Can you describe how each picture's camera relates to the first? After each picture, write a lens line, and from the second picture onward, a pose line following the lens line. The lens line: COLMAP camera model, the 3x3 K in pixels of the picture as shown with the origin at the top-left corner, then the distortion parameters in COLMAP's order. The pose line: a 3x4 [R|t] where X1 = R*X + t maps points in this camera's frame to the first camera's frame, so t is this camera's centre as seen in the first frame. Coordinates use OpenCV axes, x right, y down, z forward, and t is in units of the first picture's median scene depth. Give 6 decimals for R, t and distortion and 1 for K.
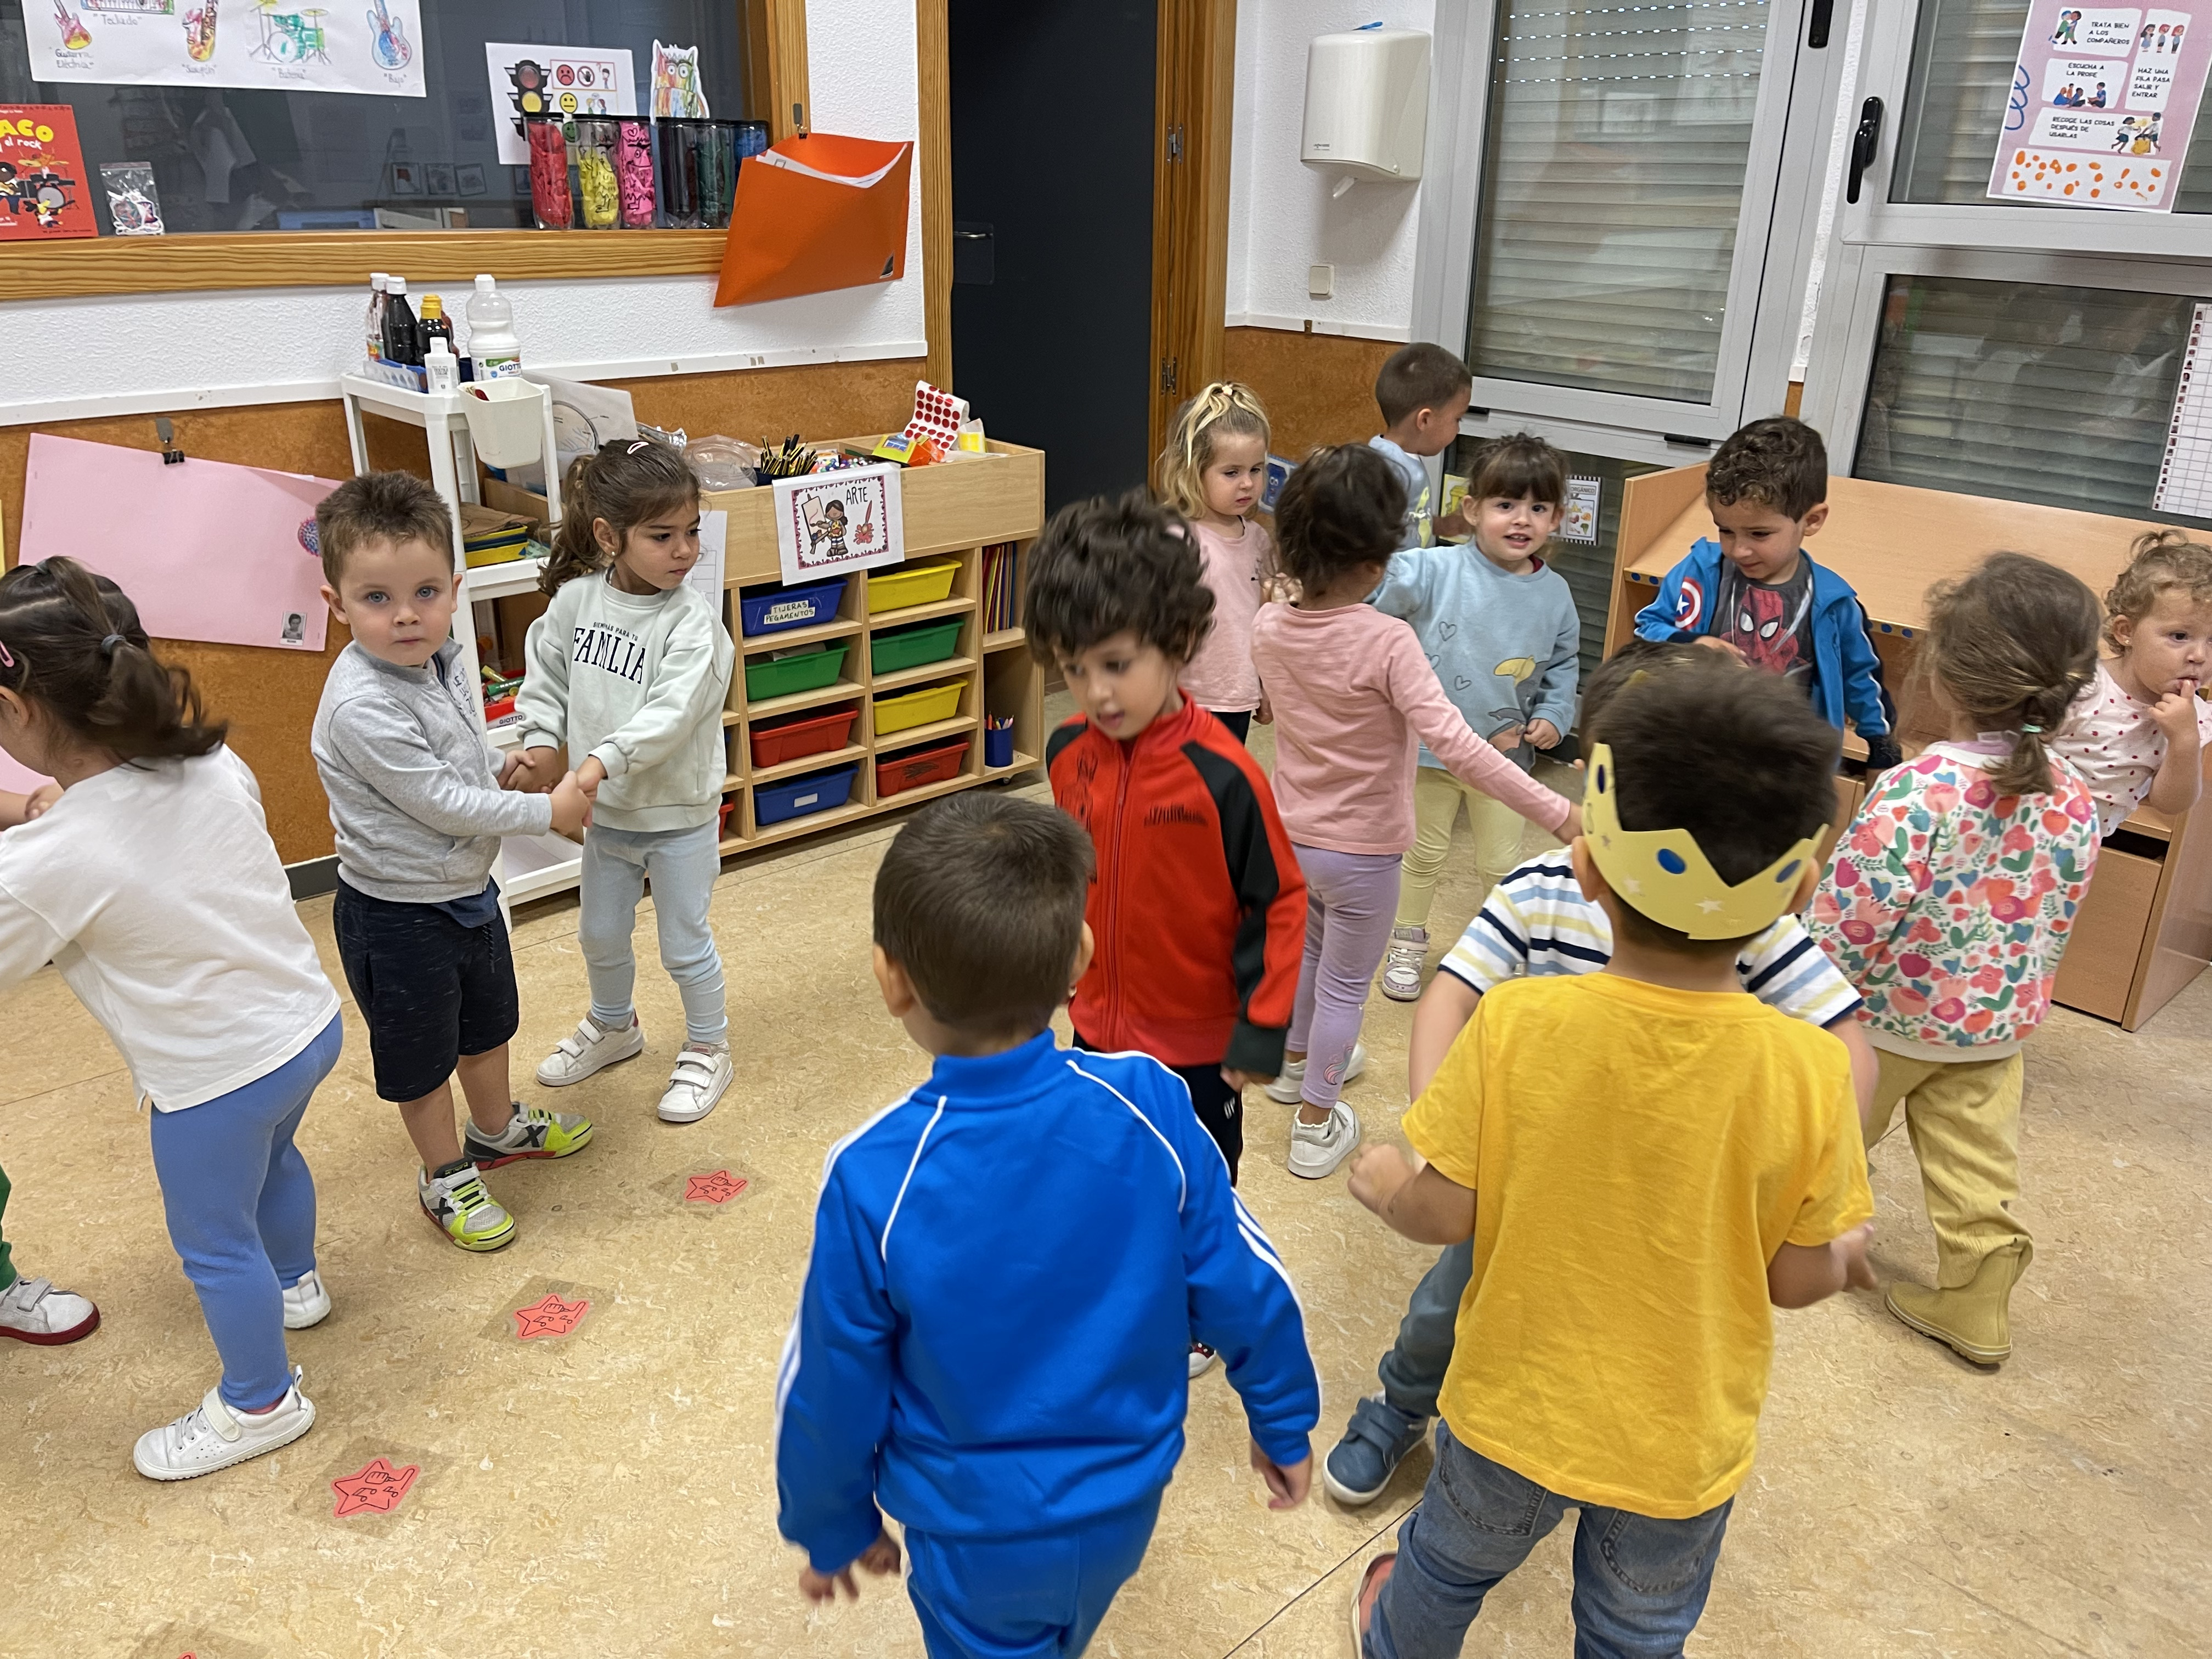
lens RADIAL K [[1673.3, 0, 1138.8], [0, 1673.3, 798.2], [0, 0, 1]] dist [0.066052, -0.087709]
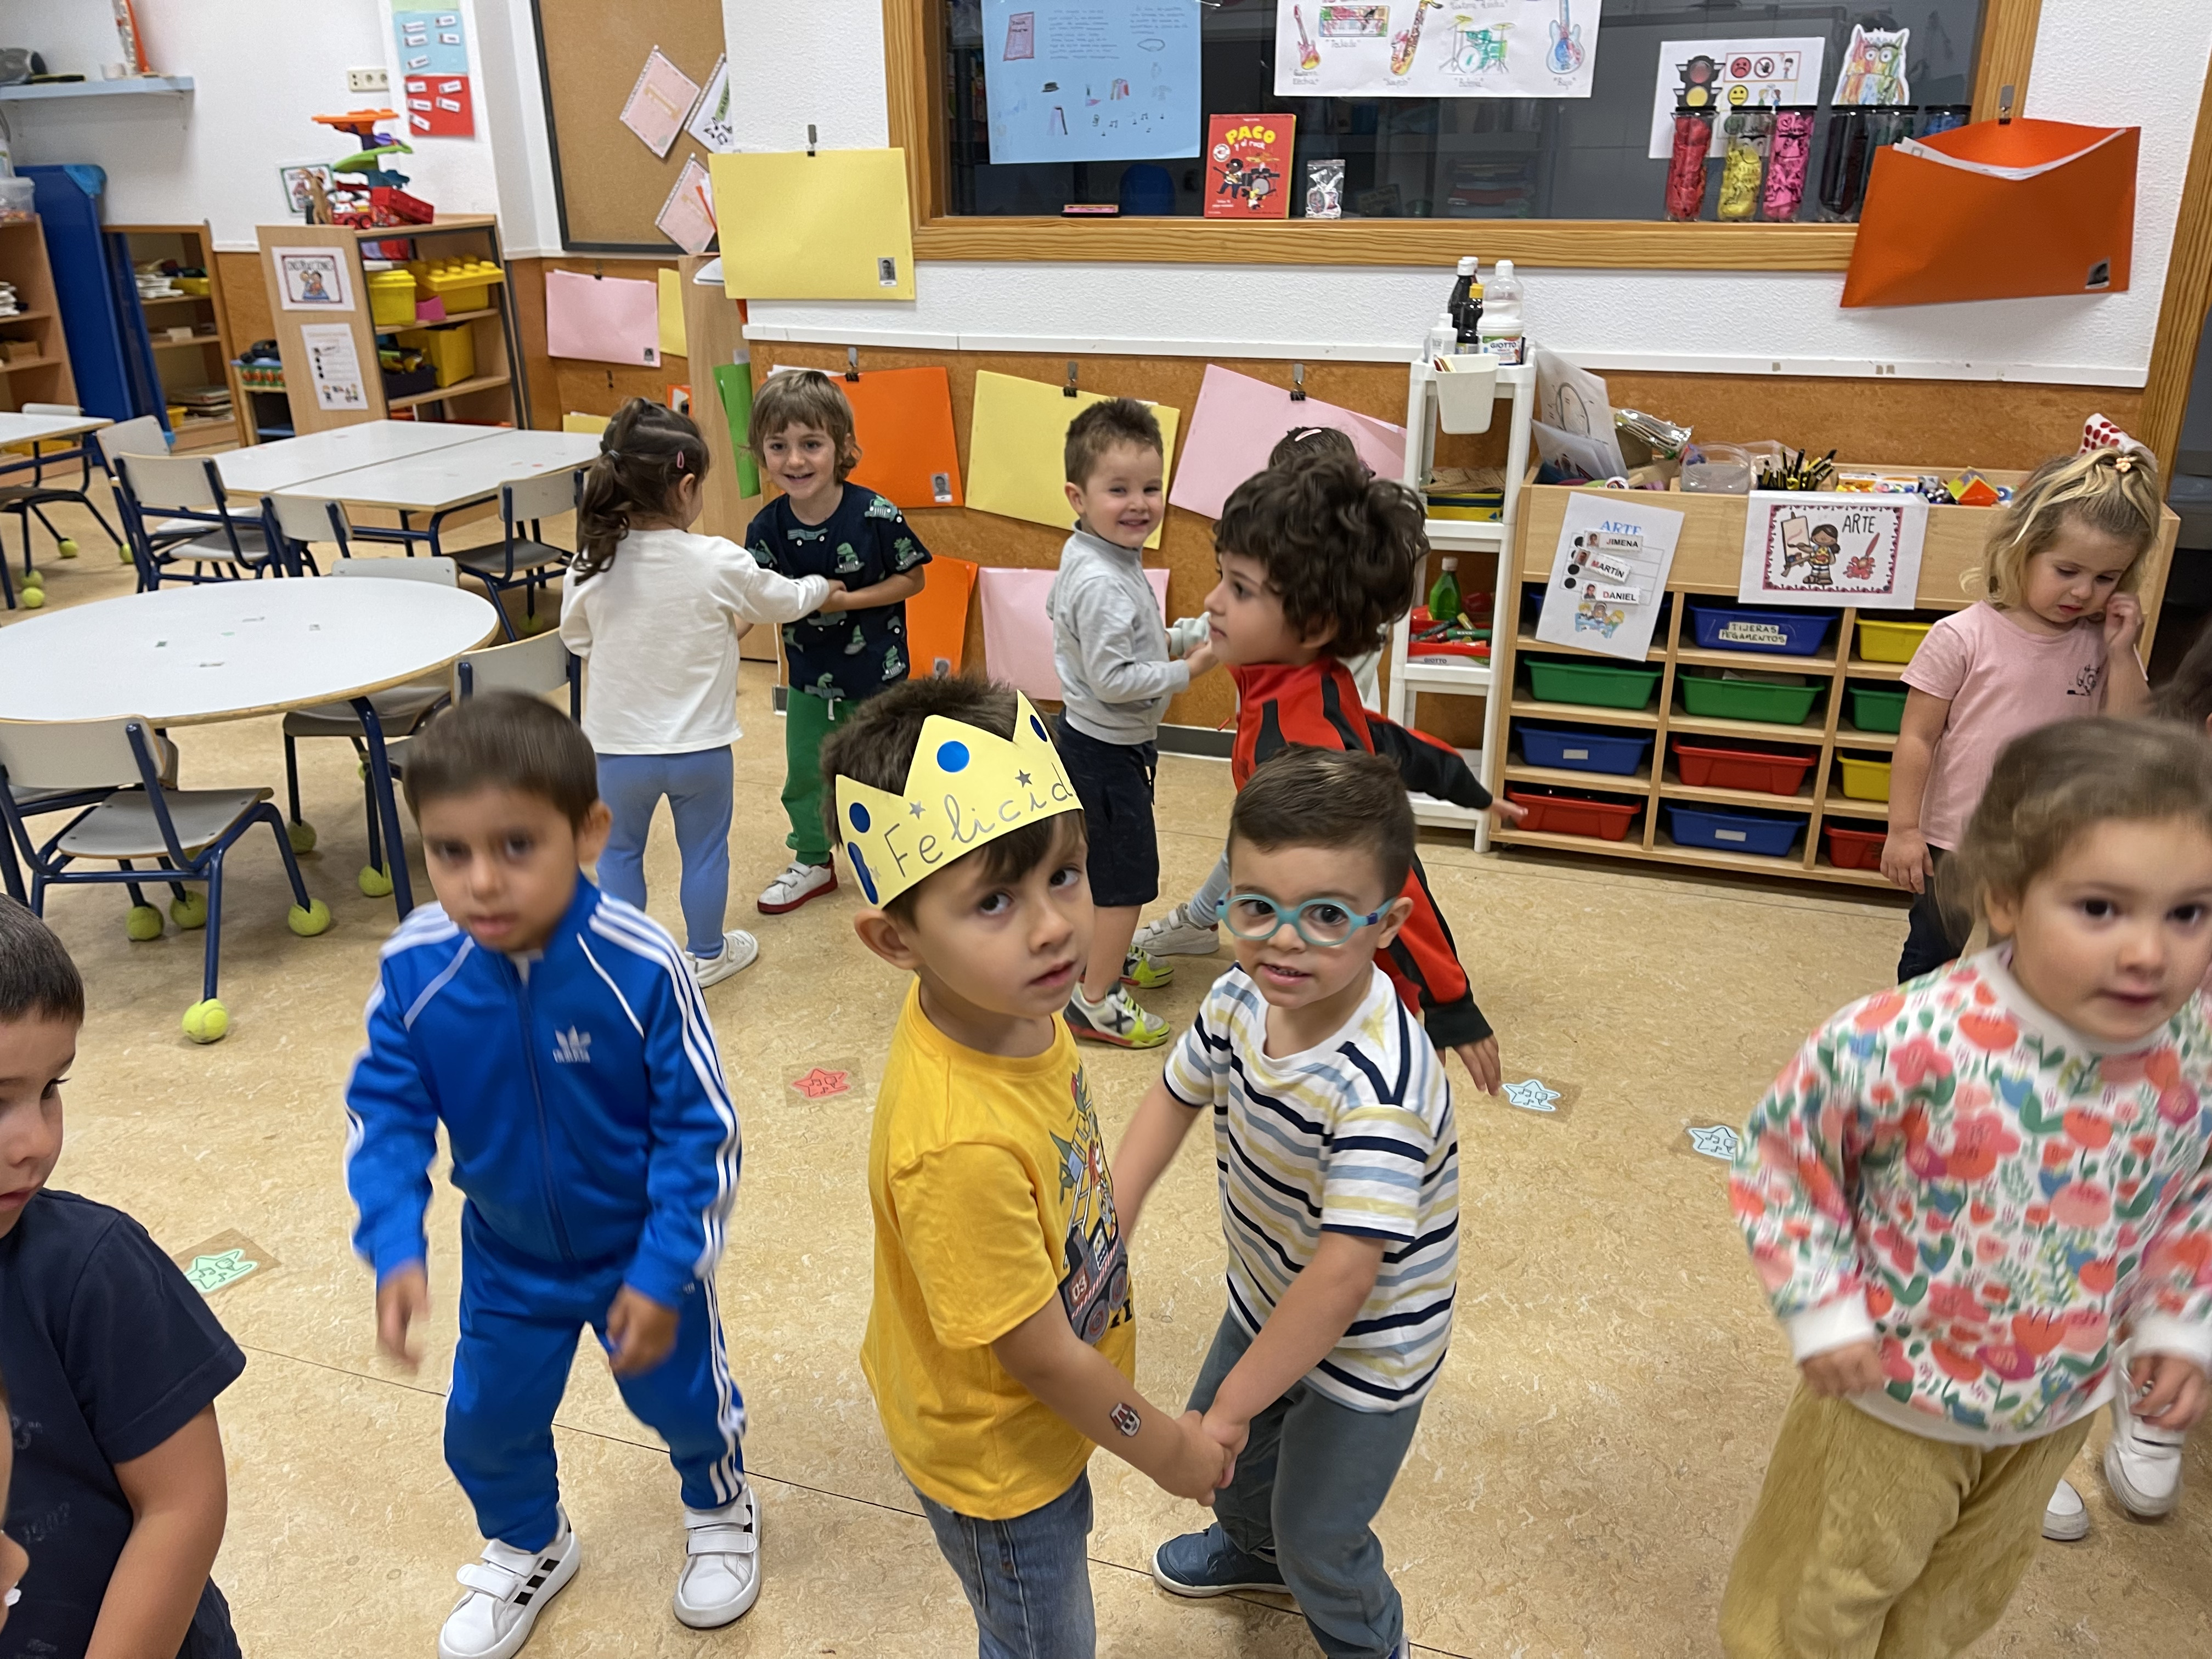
lens RADIAL K [[1673.3, 0, 1090.5], [0, 1673.3, 800.6], [0, 0, 1]] dist [0.066052, -0.087709]
pose [[0.483780, 0.305937, -0.819975, 0.421609], [-0.302610, 0.937597, 0.171285, -0.074616], [0.821209, 0.165268, 0.546171, 0.205061]]
